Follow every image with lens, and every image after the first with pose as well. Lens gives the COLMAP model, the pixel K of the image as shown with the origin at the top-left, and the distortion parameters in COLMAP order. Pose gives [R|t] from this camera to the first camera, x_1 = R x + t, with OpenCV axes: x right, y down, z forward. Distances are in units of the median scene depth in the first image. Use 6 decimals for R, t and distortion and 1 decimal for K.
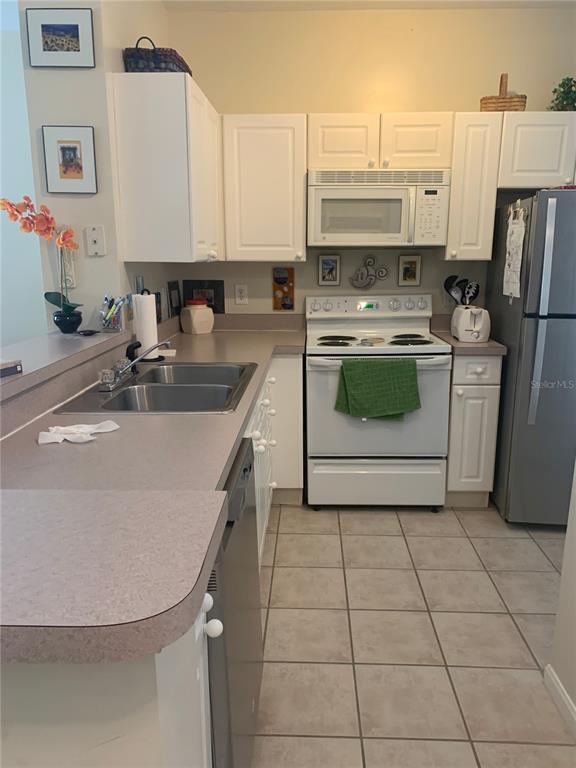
lens RADIAL K [[592.9, 0, 288.0], [0, 592.9, 384.0], [0, 0, 1]] dist [0.003947, -0.000585]
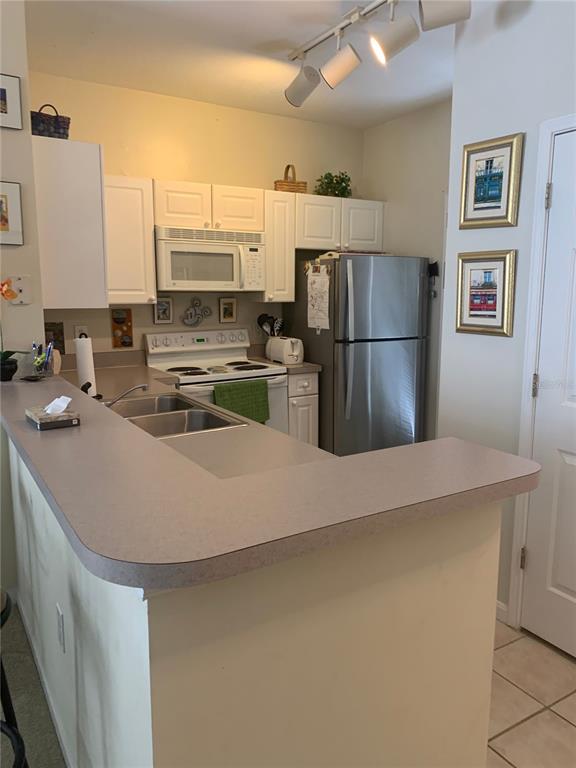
lens RADIAL K [[598.1, 0, 307.9], [0, 598.1, 382.5], [0, 0, 1]] dist [0.003223, -0.002617]
pose [[0.823962, -0.083887, 0.560401, -0.407291], [0.114473, 0.993232, -0.019634, -0.000518], [-0.554961, 0.080328, 0.827989, -0.107902]]
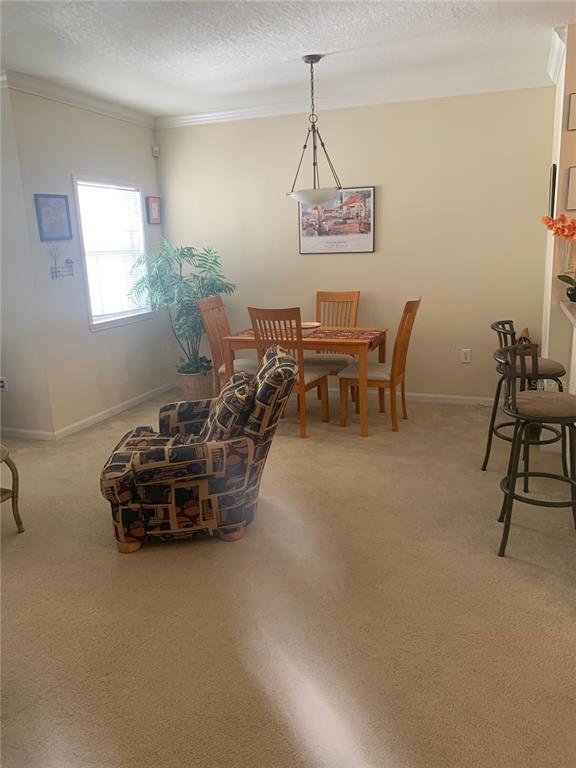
lens RADIAL K [[592.9, 0, 288.0], [0, 592.9, 384.0], [0, 0, 1]] dist [0.003947, -0.000585]
pose [[0.949533, 0.039201, -0.311208, -0.464532], [-0.031848, 0.999081, 0.028676, 0.084089], [0.312046, -0.017317, 0.949909, -0.544729]]
